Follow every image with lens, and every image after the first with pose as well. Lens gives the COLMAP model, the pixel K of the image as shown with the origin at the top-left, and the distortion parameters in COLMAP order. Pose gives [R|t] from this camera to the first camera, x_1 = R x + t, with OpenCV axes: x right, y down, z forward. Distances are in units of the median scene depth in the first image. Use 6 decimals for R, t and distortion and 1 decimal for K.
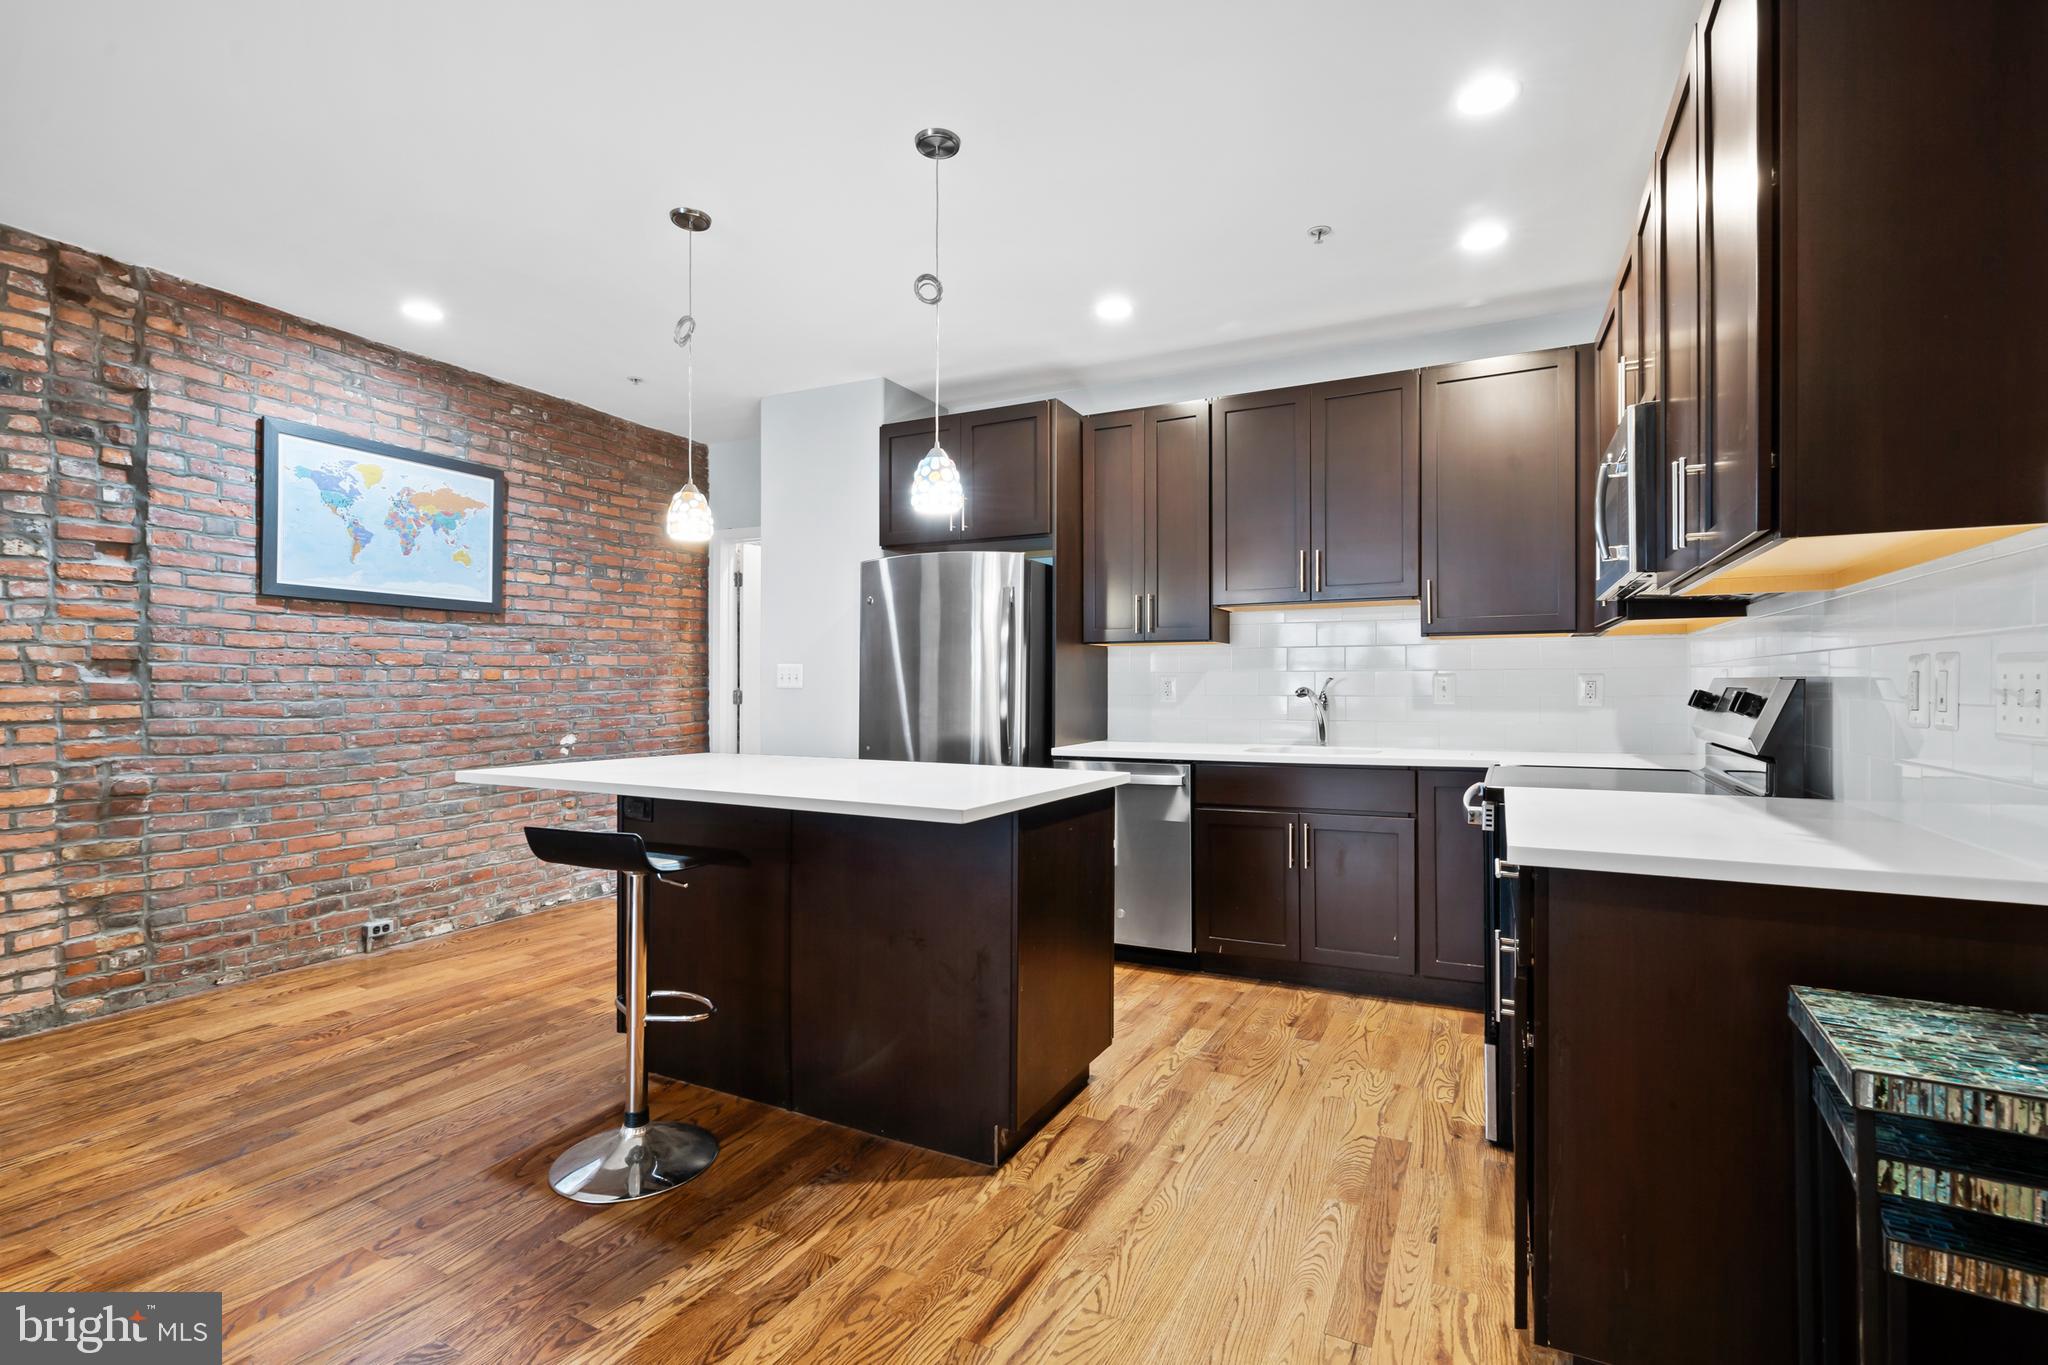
lens RADIAL K [[960.3, 0, 1018.8], [0, 960.3, 673.5], [0, 0, 1]] dist [0.000058, 0.000174]
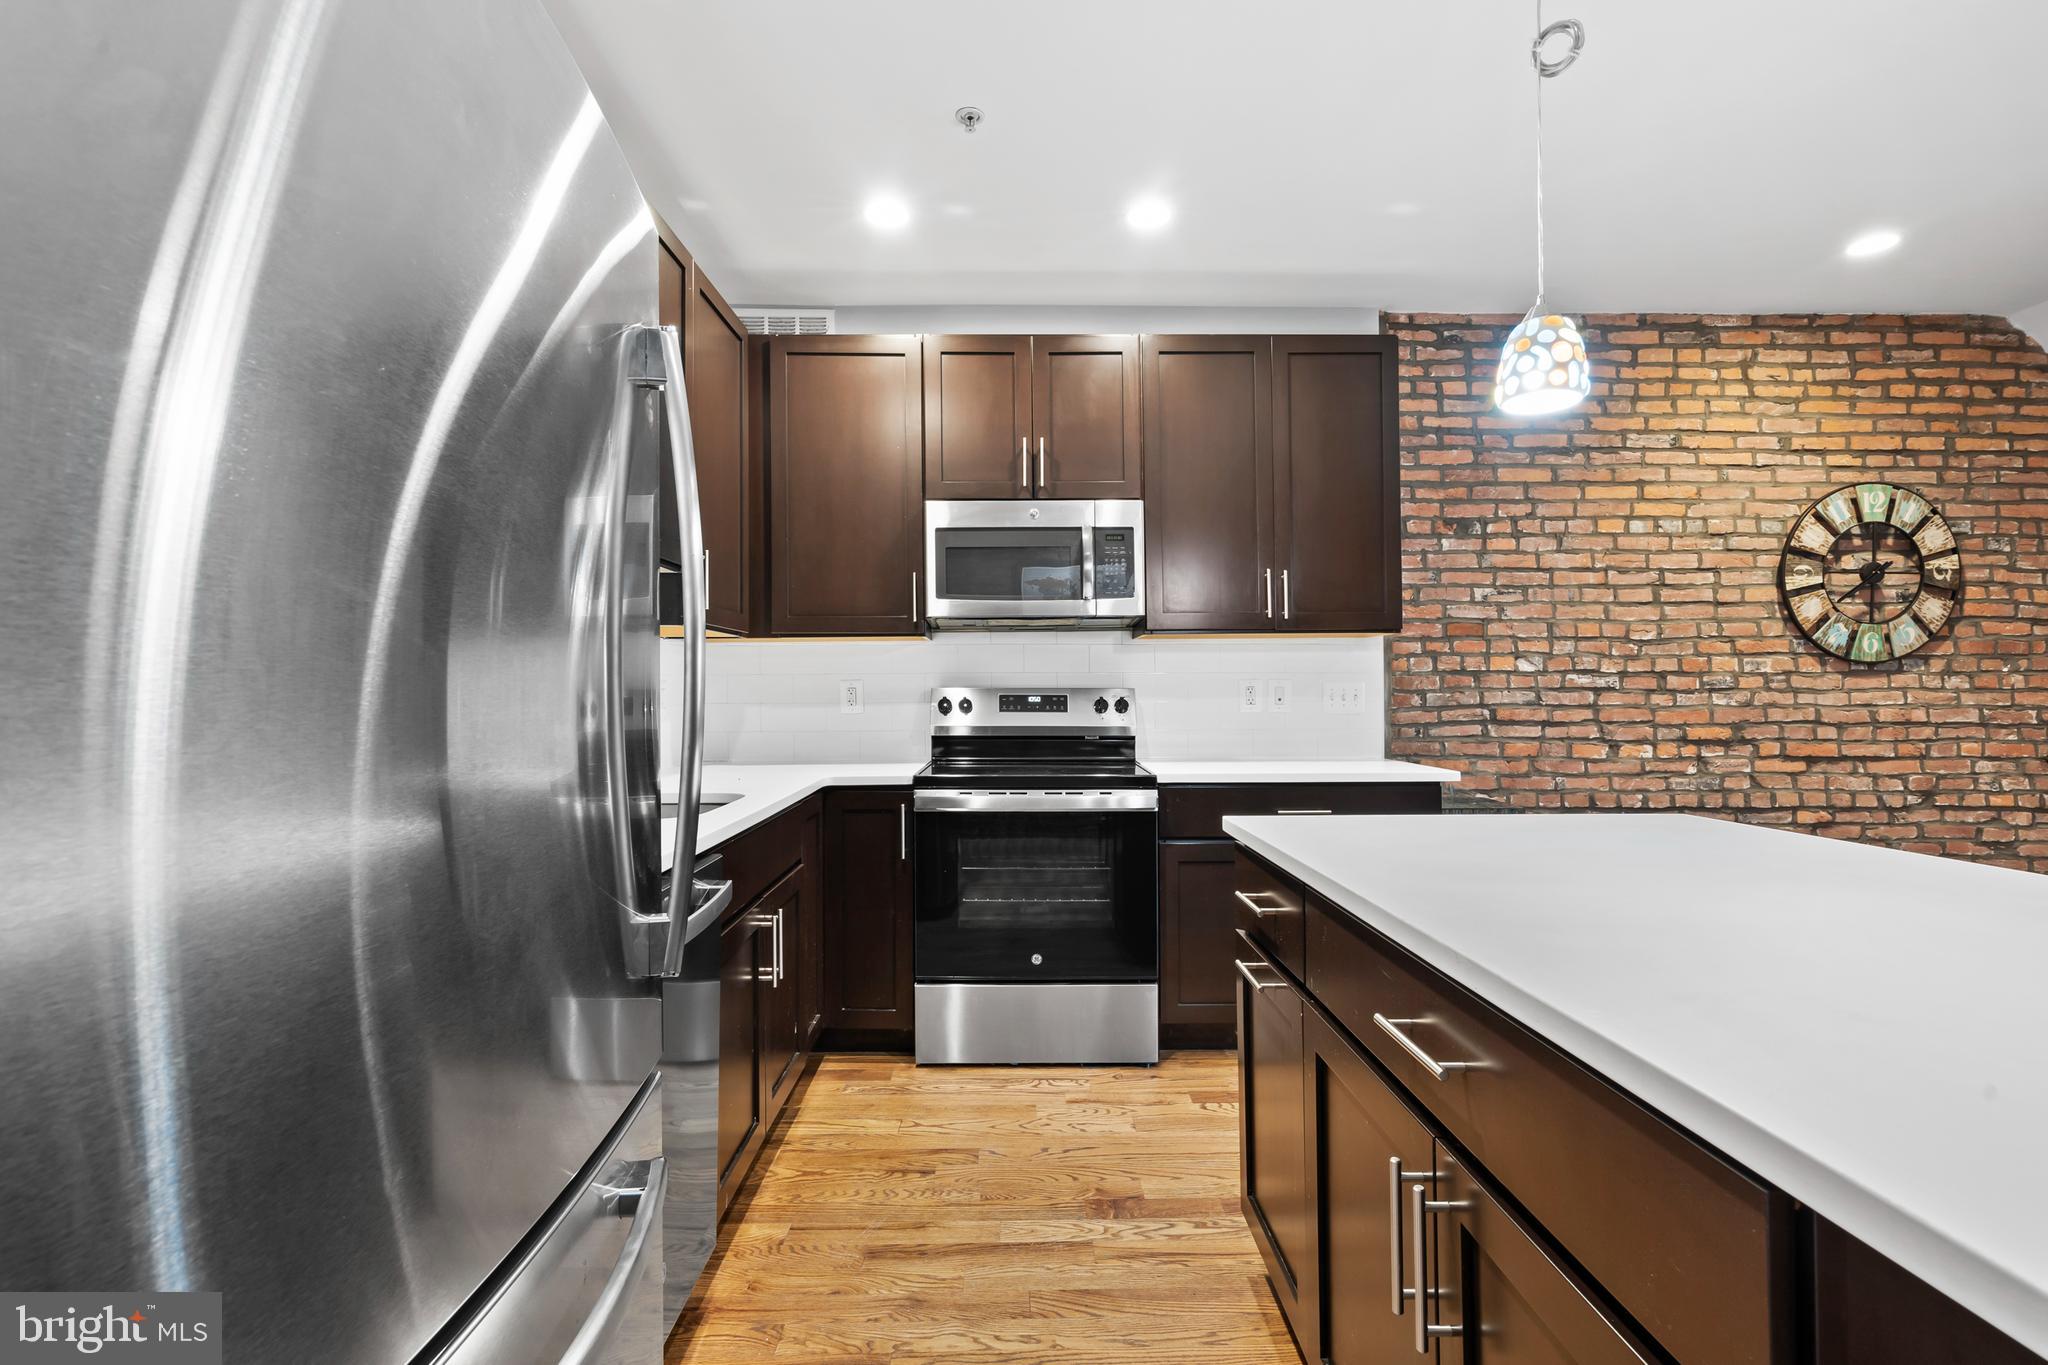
lens RADIAL K [[960.3, 0, 1018.8], [0, 960.3, 673.5], [0, 0, 1]] dist [0.000058, 0.000174]
pose [[-0.457473, 0.016156, 0.889077, -0.406100], [-0.000215, 0.999833, -0.018279, 0.012655], [-0.889223, -0.008553, -0.457393, 1.344646]]
